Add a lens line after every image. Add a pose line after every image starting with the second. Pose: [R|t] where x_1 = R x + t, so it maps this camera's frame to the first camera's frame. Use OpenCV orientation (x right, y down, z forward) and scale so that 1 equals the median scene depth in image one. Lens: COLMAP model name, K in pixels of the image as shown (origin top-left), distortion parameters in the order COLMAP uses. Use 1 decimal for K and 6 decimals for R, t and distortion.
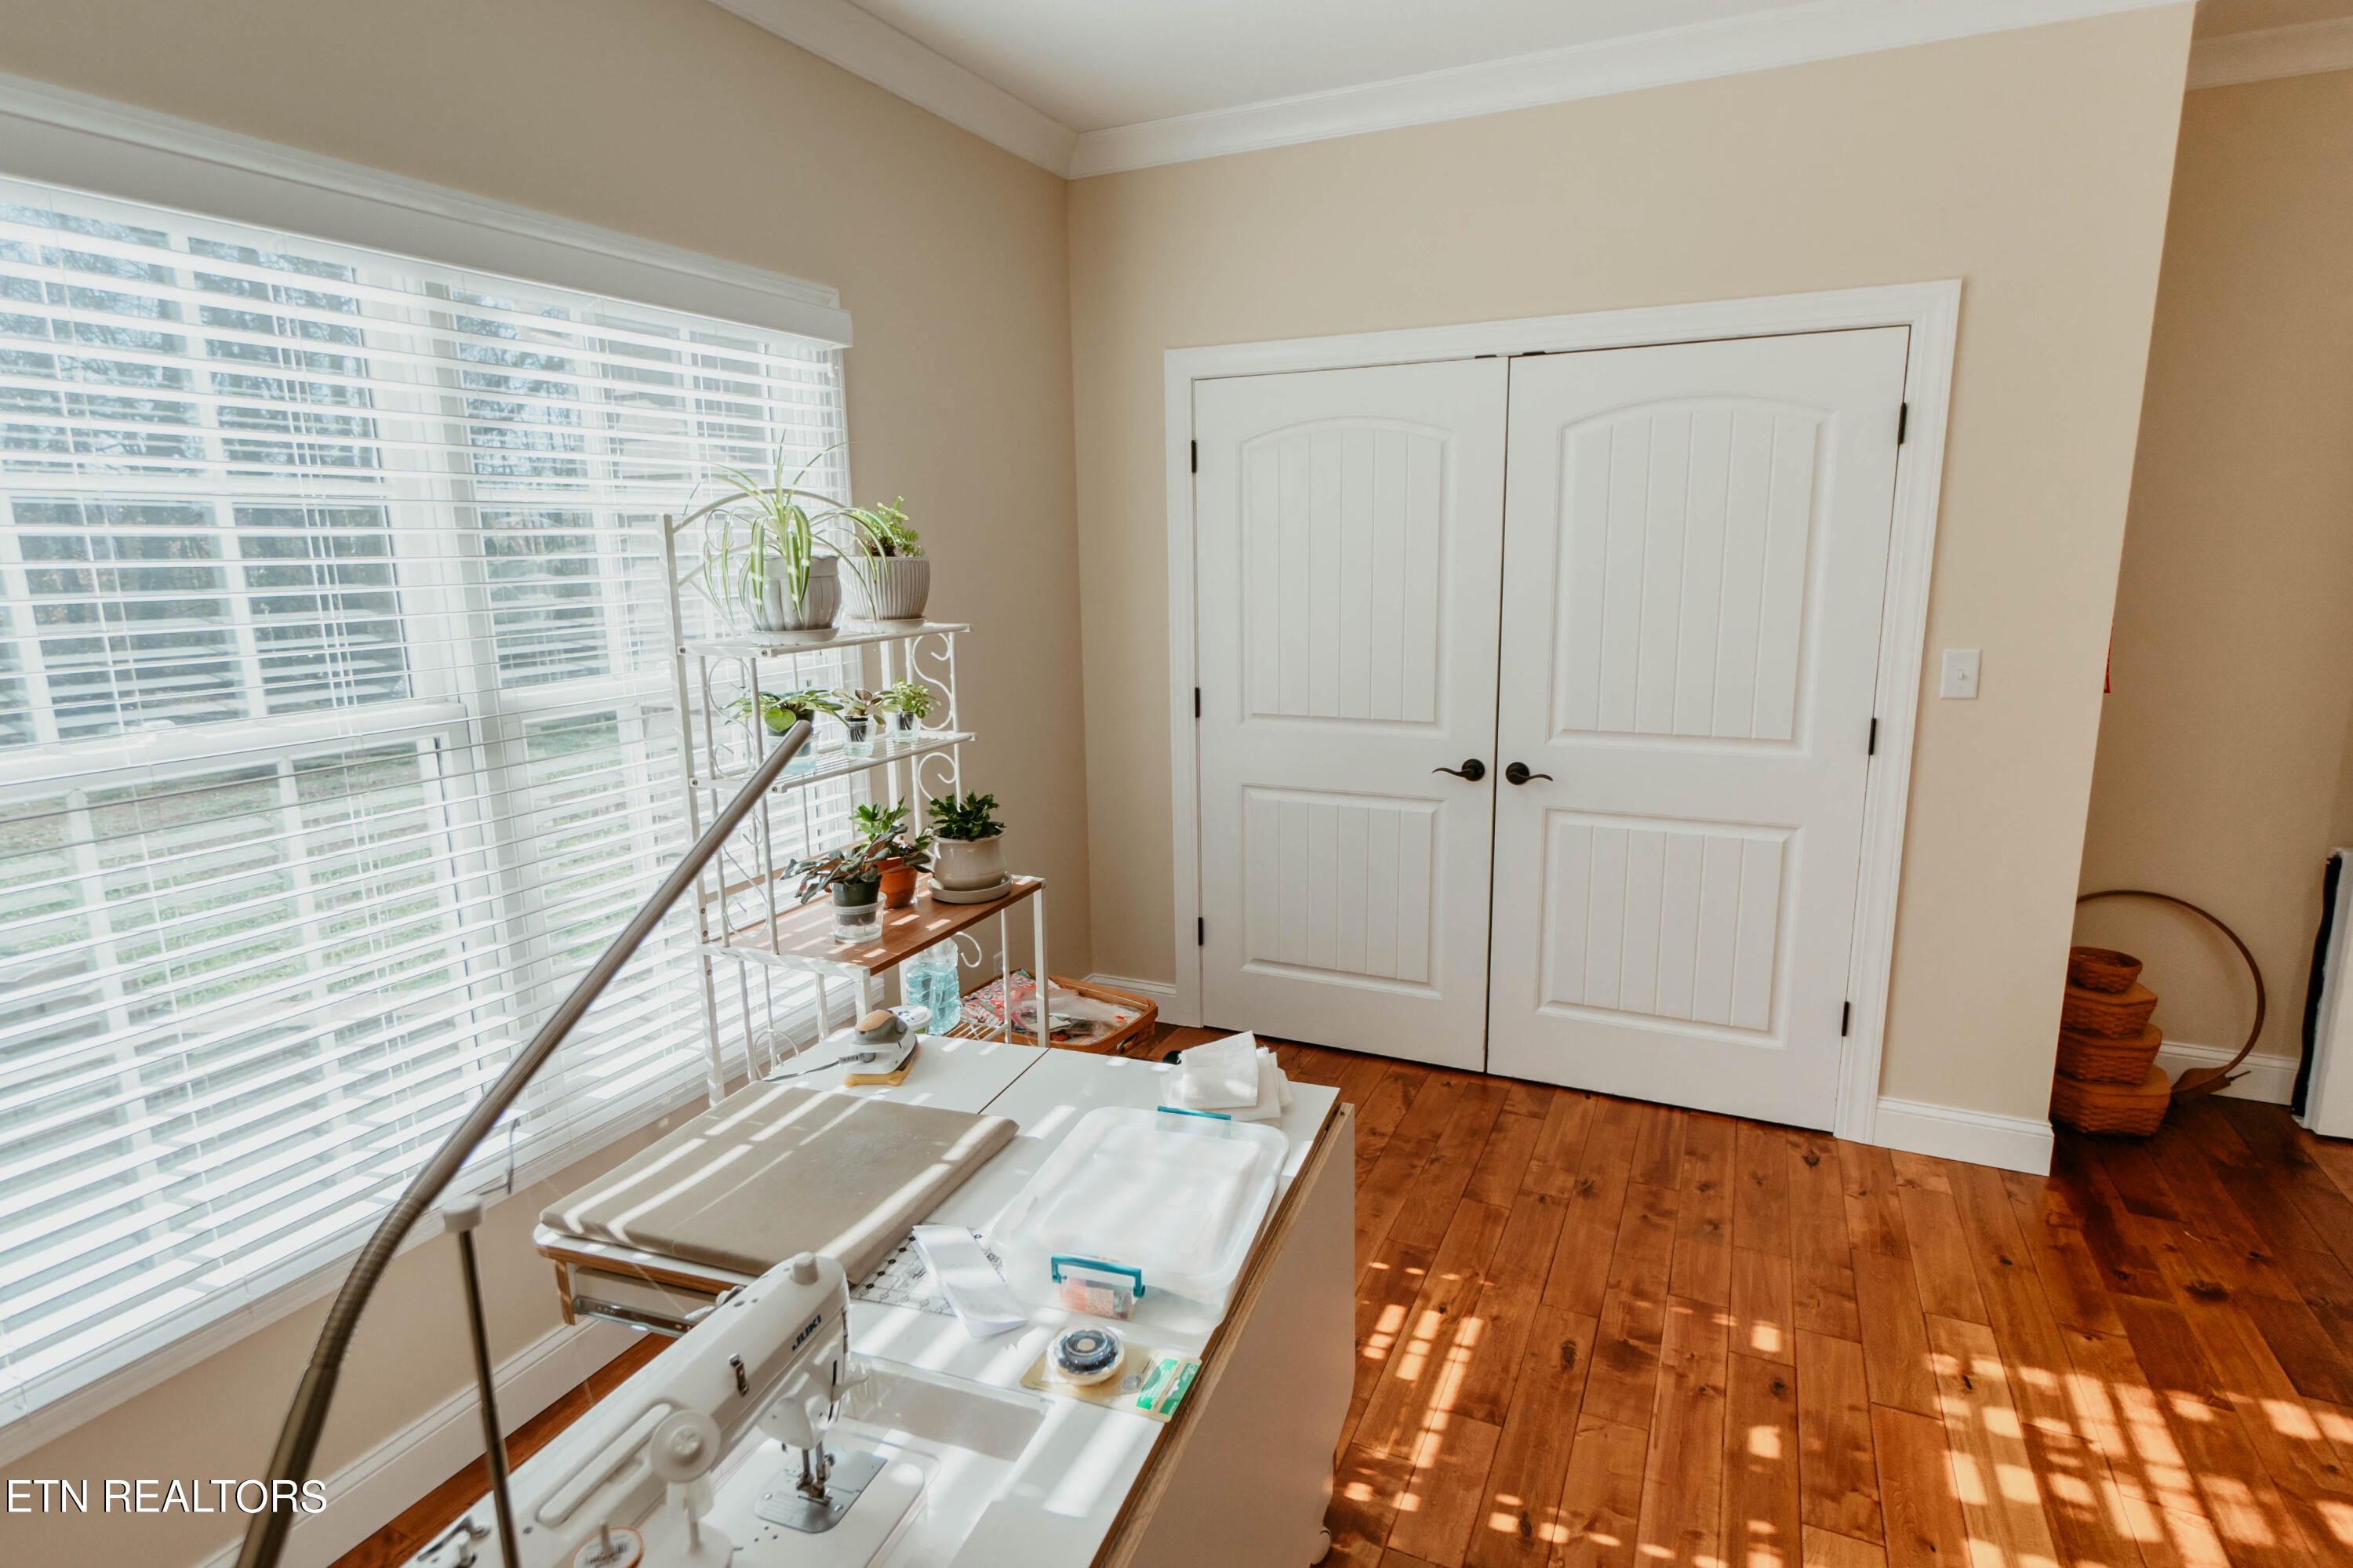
lens RADIAL K [[1216.8, 0, 1175.9], [0, 1216.8, 776.8], [0, 0, 1]] dist [0.006235, 0.001682]
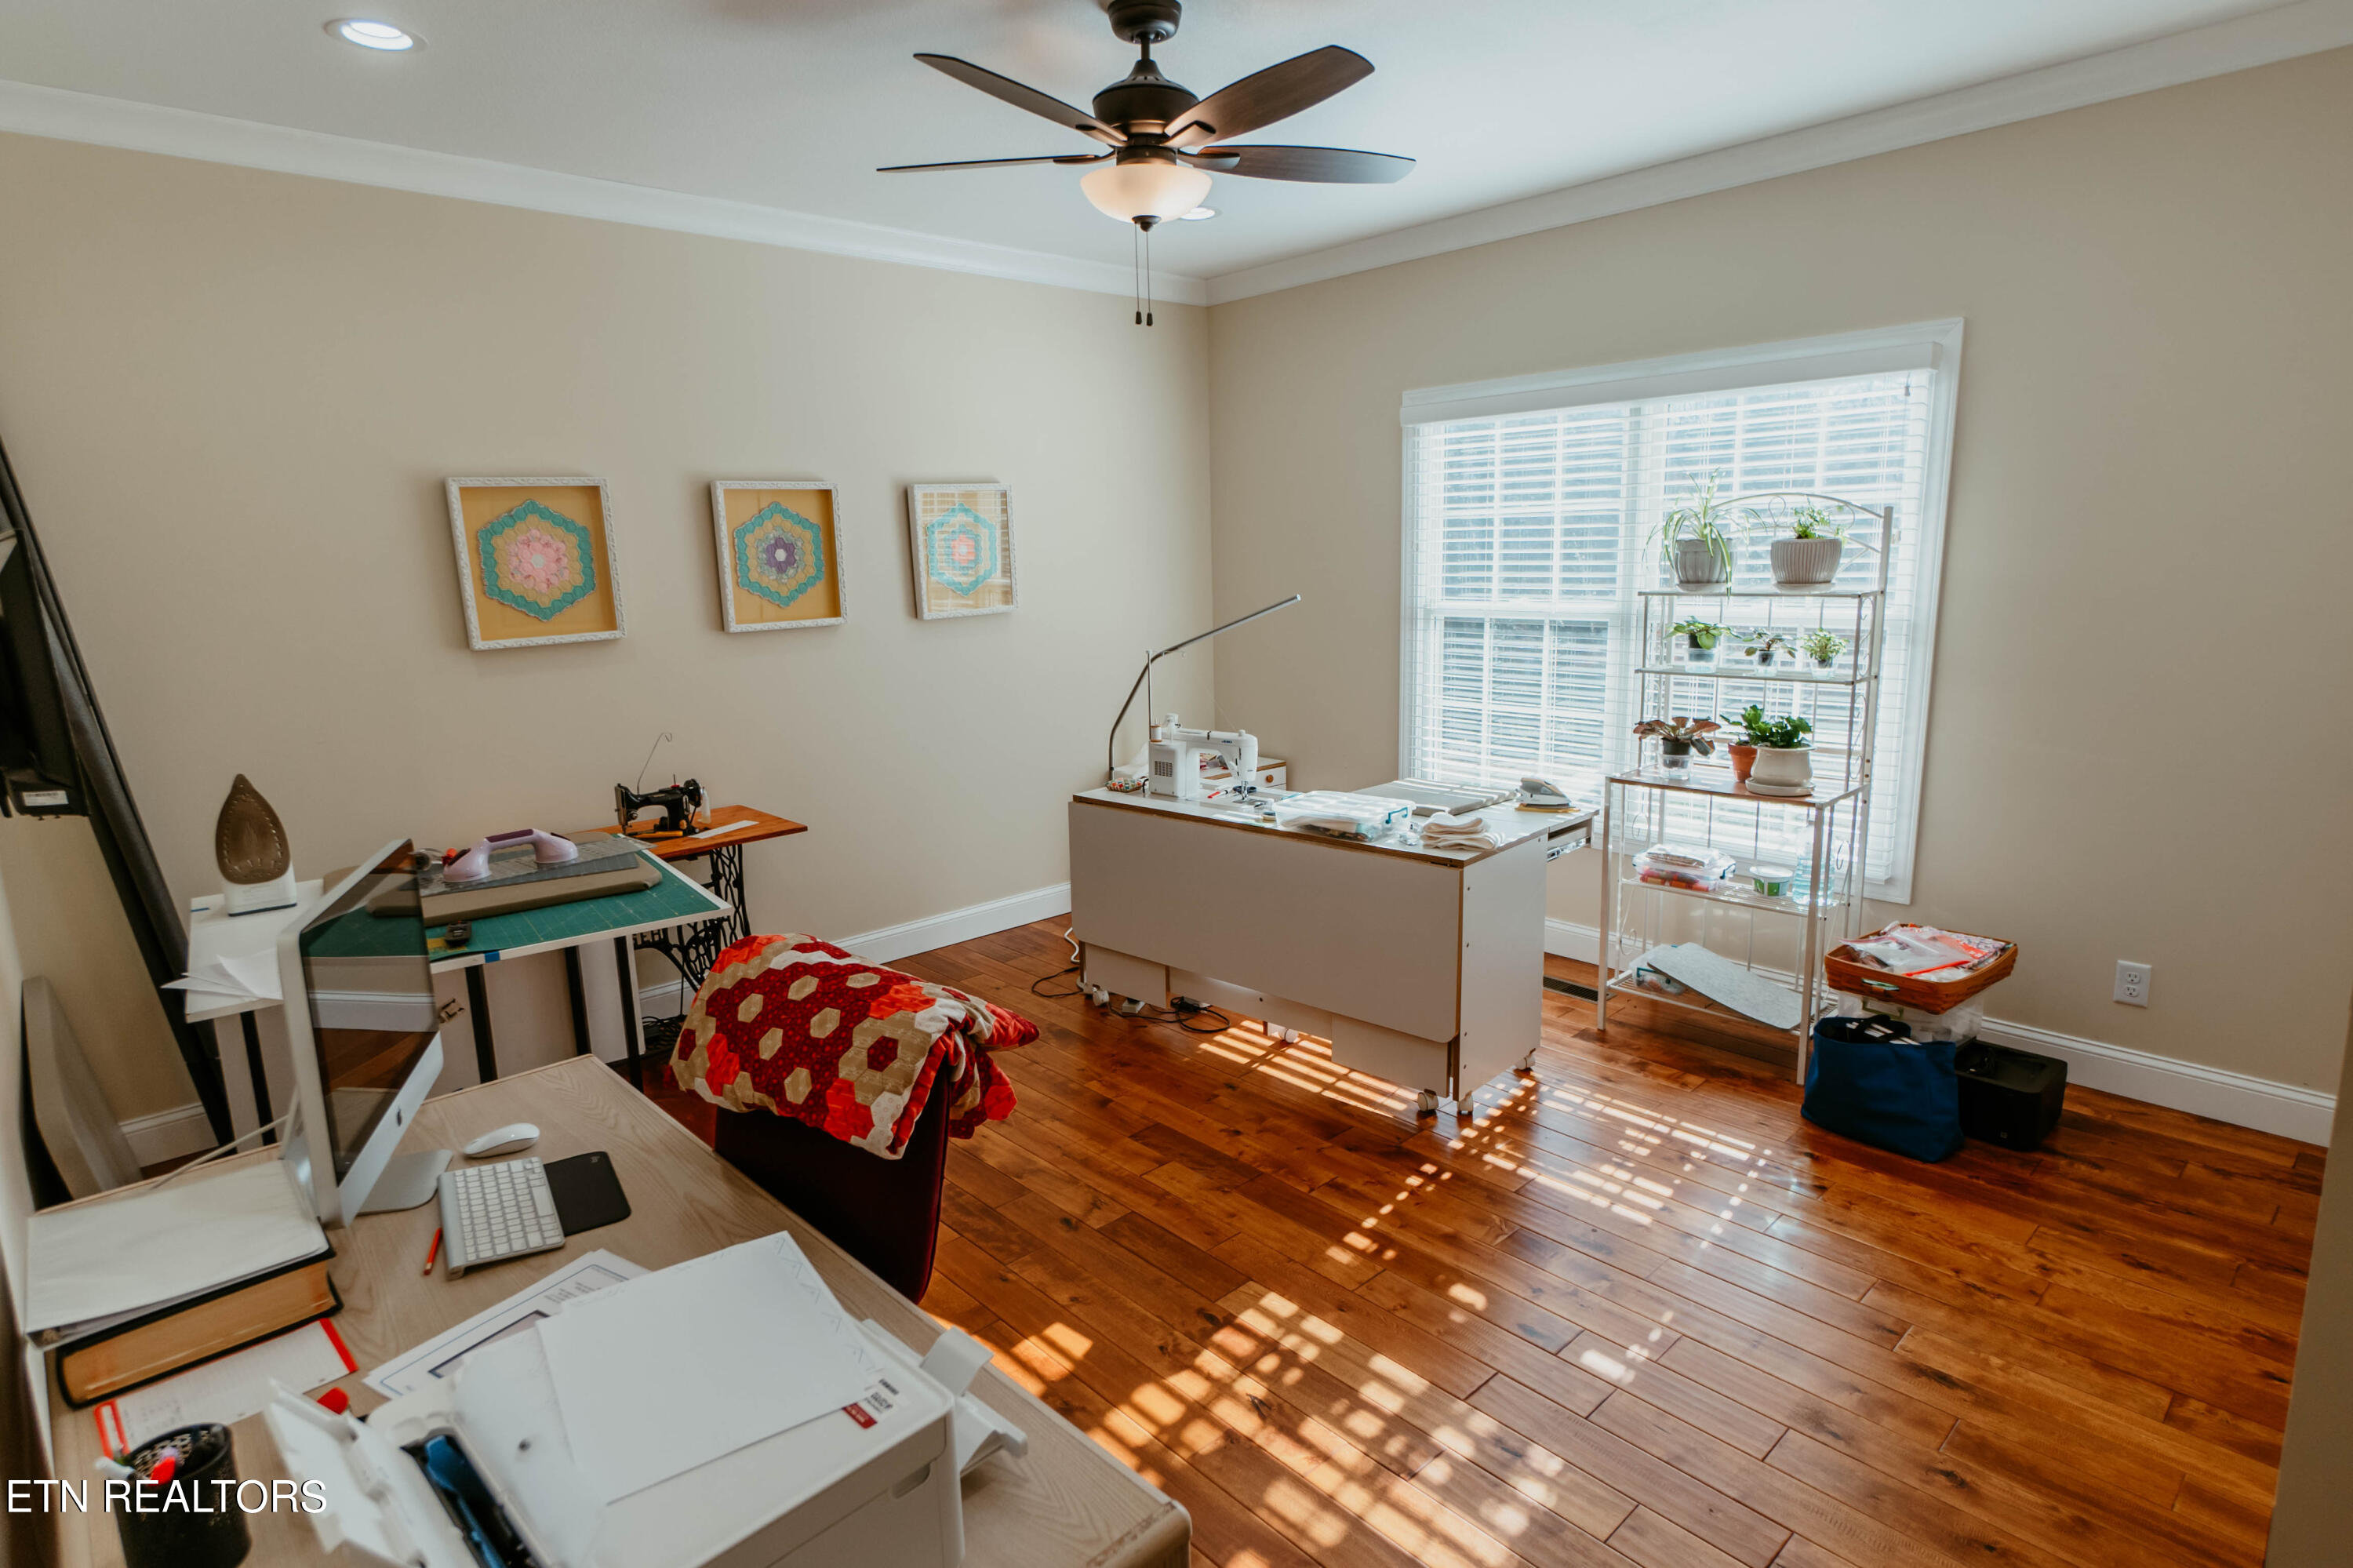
lens RADIAL K [[1294.1, 0, 1176.7], [0, 1294.1, 790.3], [0, 0, 1]] dist [0.001852, 0.000406]
pose [[-0.382969, 0.190314, -0.903944, 1.676574], [-0.151189, 0.952439, 0.264577, -0.220668], [0.911305, 0.237991, -0.335981, 1.072508]]
